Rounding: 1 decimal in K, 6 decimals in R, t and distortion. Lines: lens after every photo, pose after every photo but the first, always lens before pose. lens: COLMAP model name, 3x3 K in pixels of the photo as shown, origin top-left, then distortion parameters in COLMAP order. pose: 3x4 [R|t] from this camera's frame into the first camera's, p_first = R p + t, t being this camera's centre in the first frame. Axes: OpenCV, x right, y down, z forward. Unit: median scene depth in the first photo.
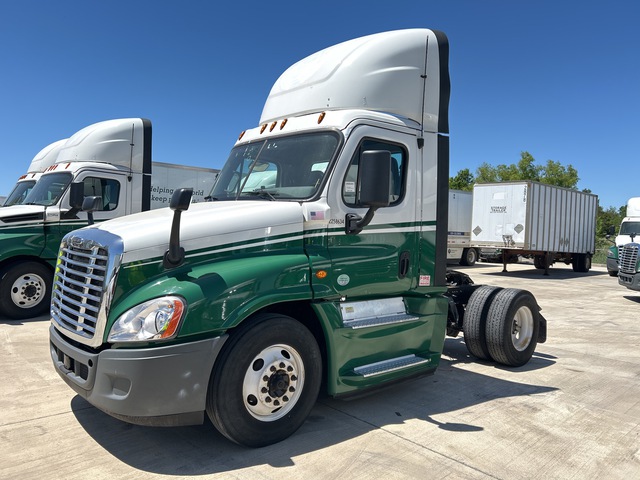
lens RADIAL K [[472.4, 0, 319.2], [0, 472.4, 238.1], [0, 0, 1]] dist [0.001069, 0.000022]
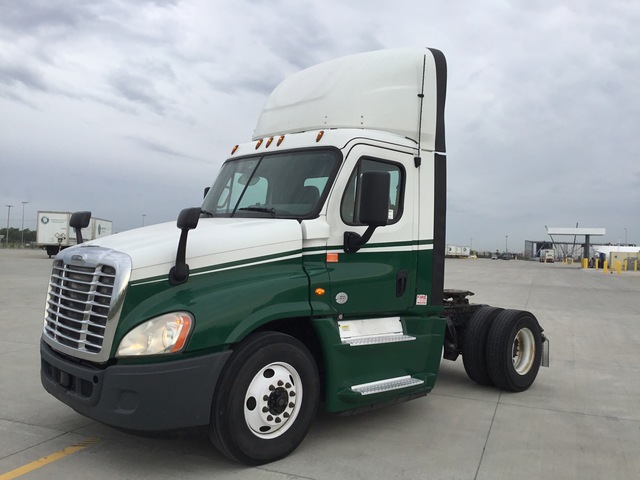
lens RADIAL K [[558.7, 0, 327.1], [0, 558.7, 238.6], [0, 0, 1]] dist [0.007040, -0.000519]
pose [[0.998749, 0.006112, 0.049628, -0.036279], [-0.004581, 0.999511, -0.030919, -0.000985], [-0.049793, 0.030653, 0.998289, -0.173635]]
